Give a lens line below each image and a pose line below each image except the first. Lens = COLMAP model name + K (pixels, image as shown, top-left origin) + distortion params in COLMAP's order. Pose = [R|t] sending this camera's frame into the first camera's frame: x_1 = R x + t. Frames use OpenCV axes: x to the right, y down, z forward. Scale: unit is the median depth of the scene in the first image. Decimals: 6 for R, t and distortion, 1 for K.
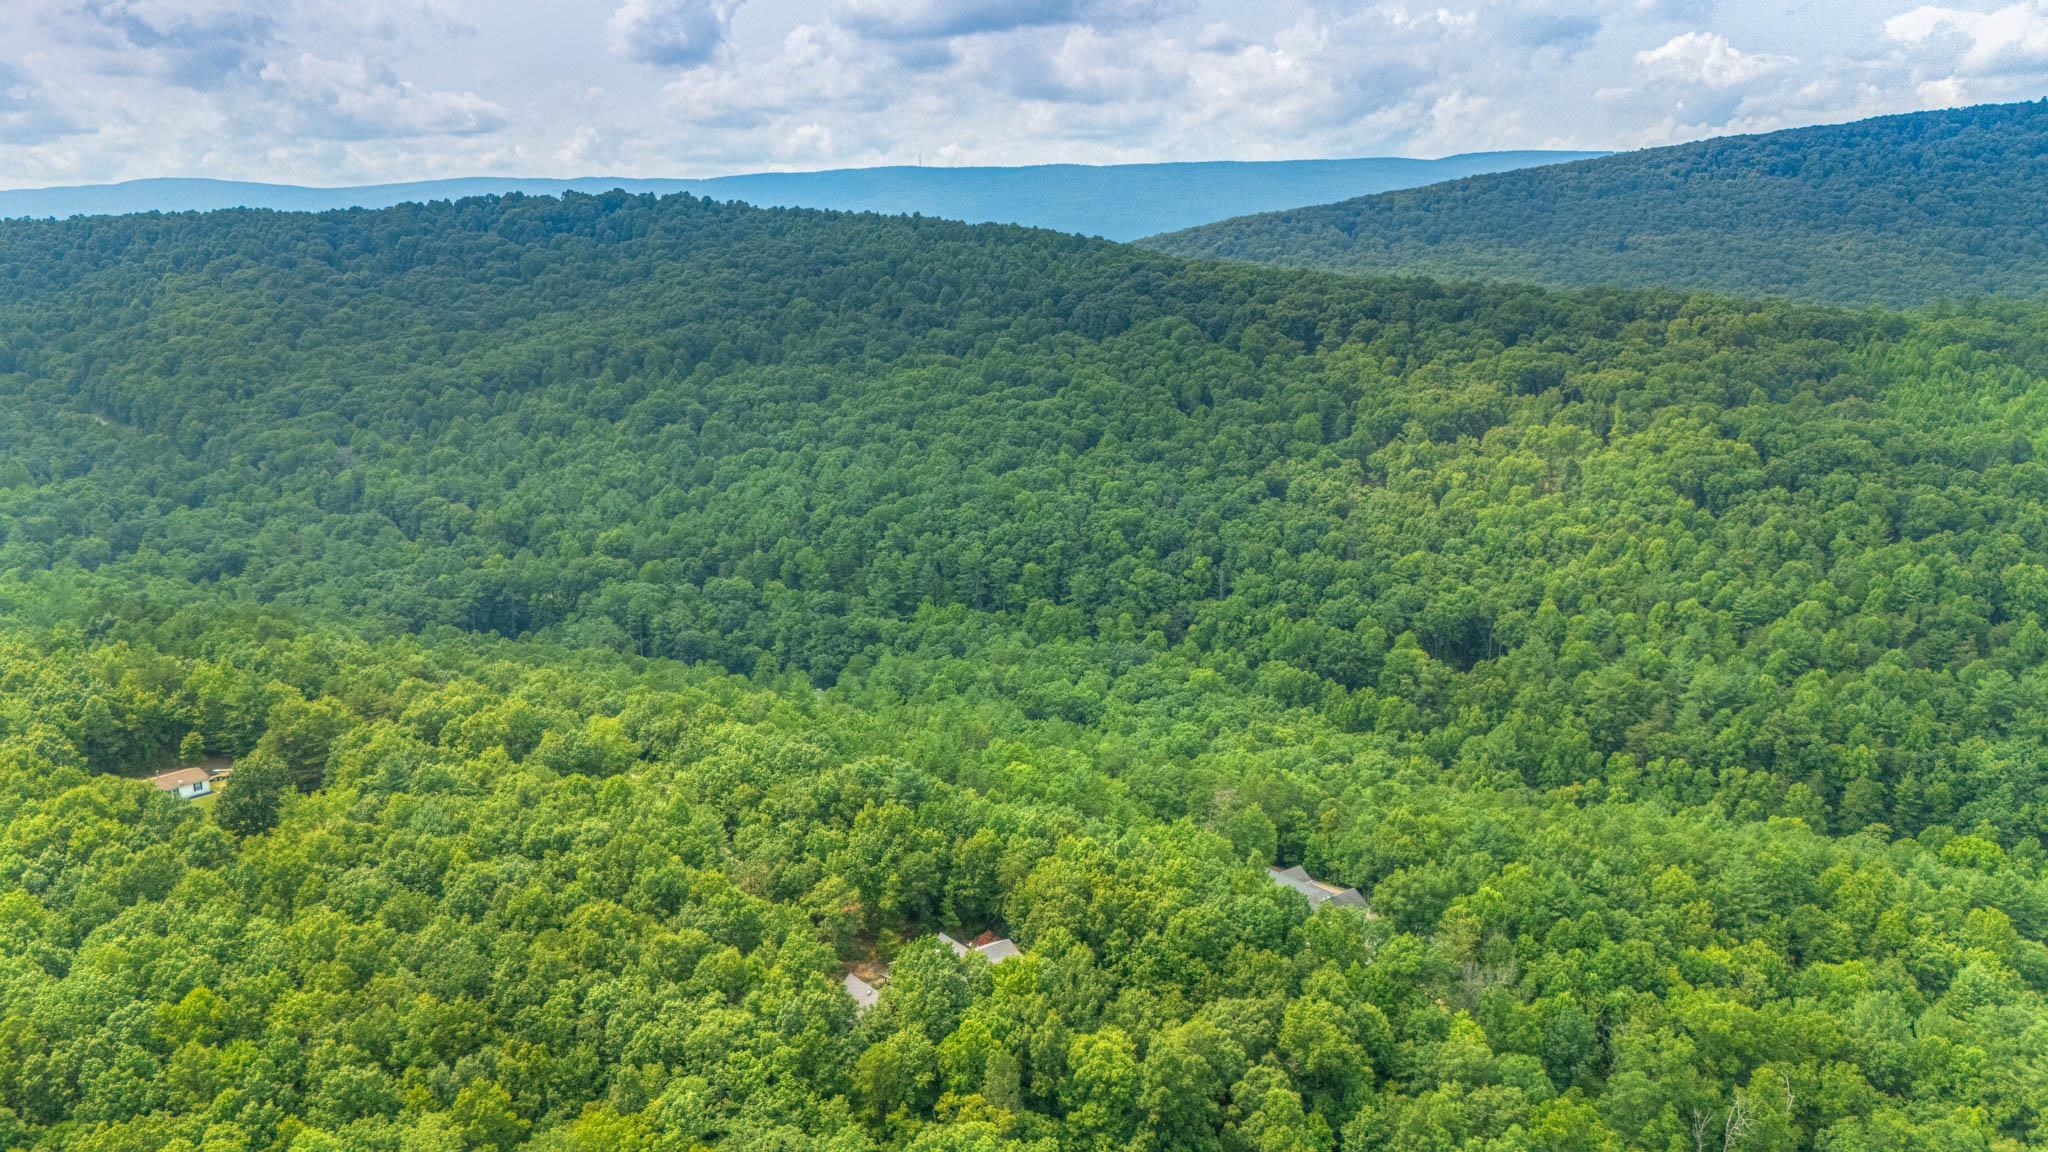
lens RADIAL K [[1529.1, 0, 1024.0], [0, 1529.1, 576.0], [0, 0, 1]] dist [0.078095, -0.080082]
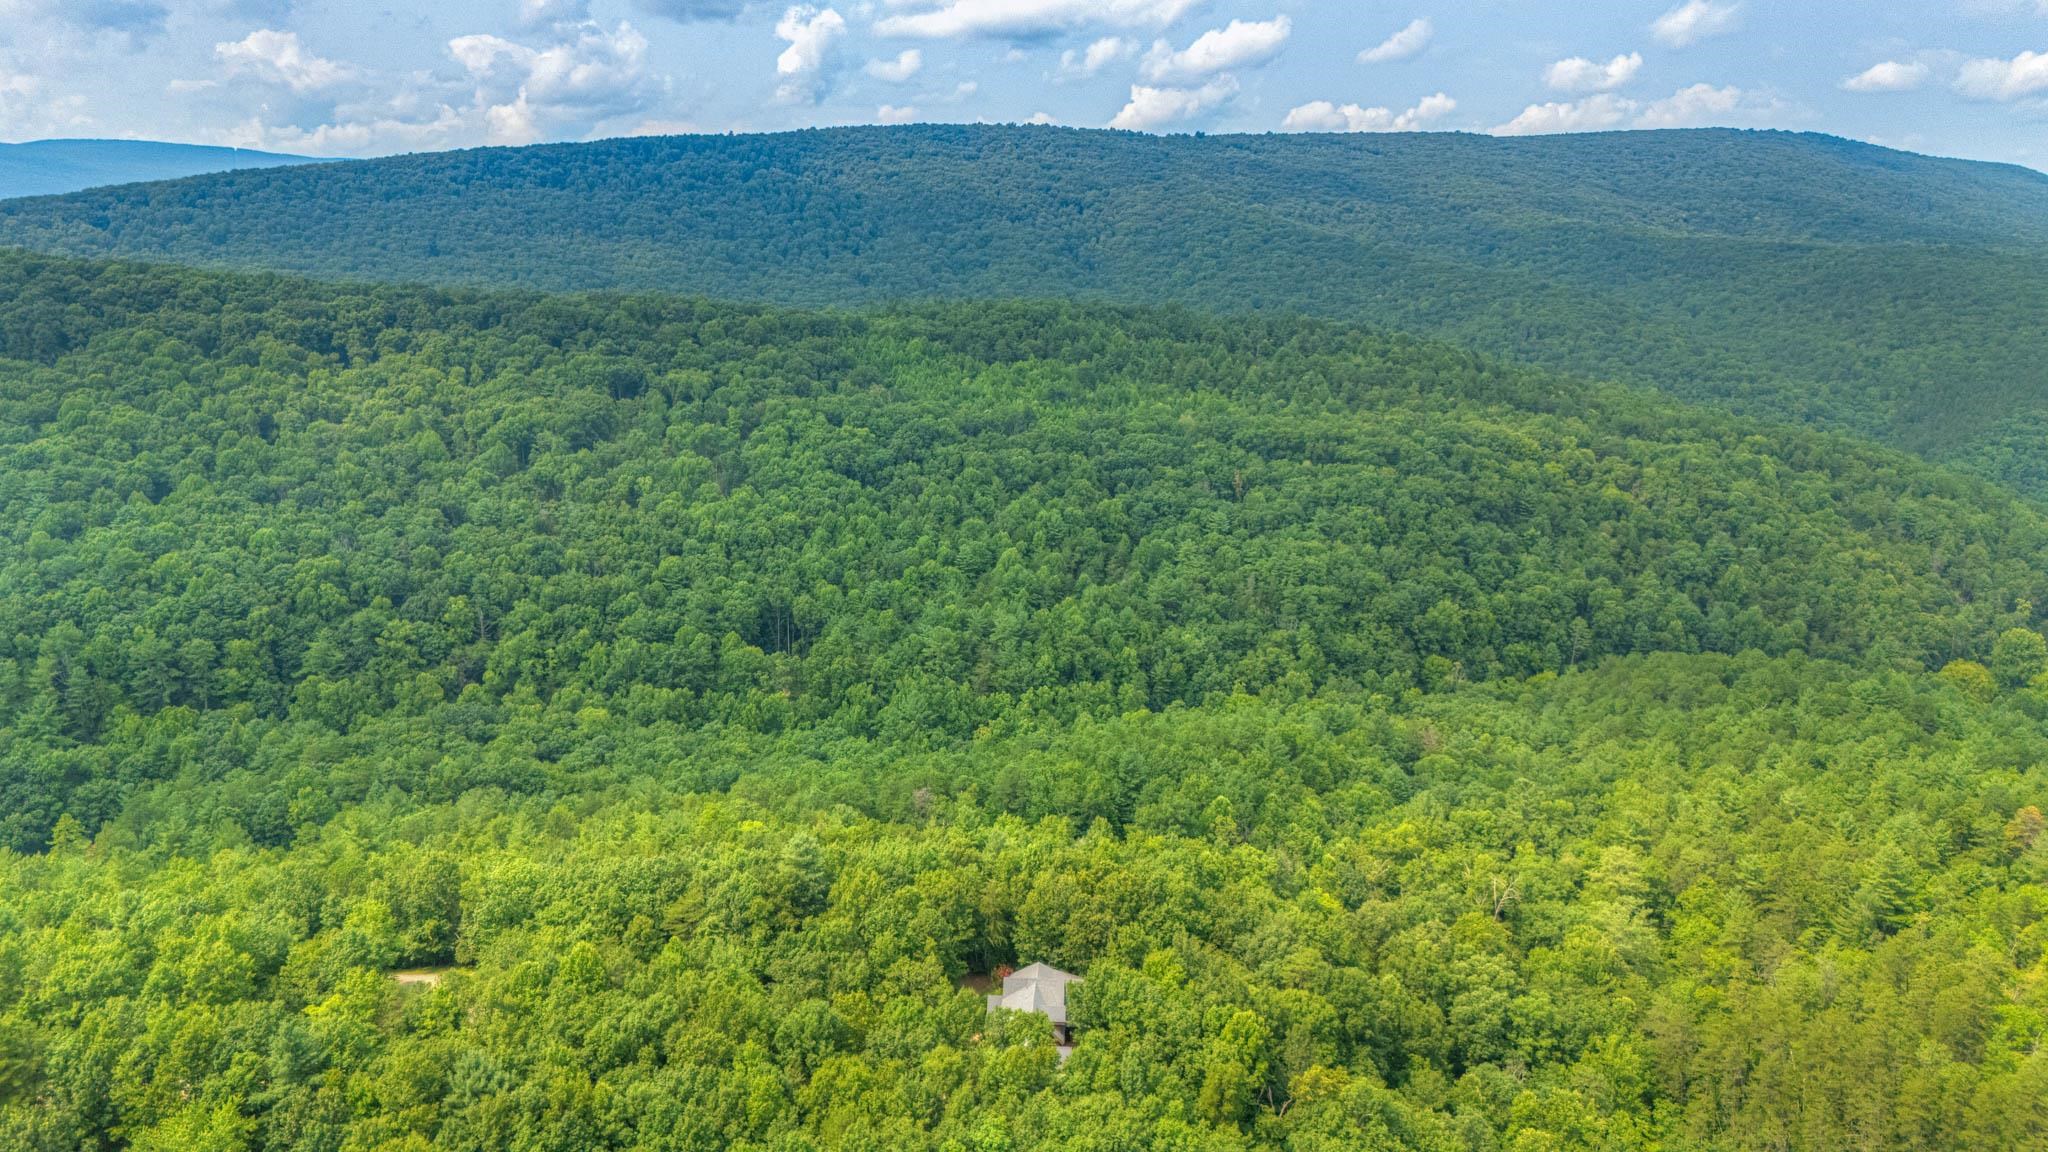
lens RADIAL K [[1529.1, 0, 1024.0], [0, 1529.1, 576.0], [0, 0, 1]] dist [0.078095, -0.080082]
pose [[0.663232, -0.150116, 0.733205, -0.125749], [0.152108, 0.986268, 0.064337, -0.012395], [-0.732794, 0.068856, 0.676958, 0.059311]]
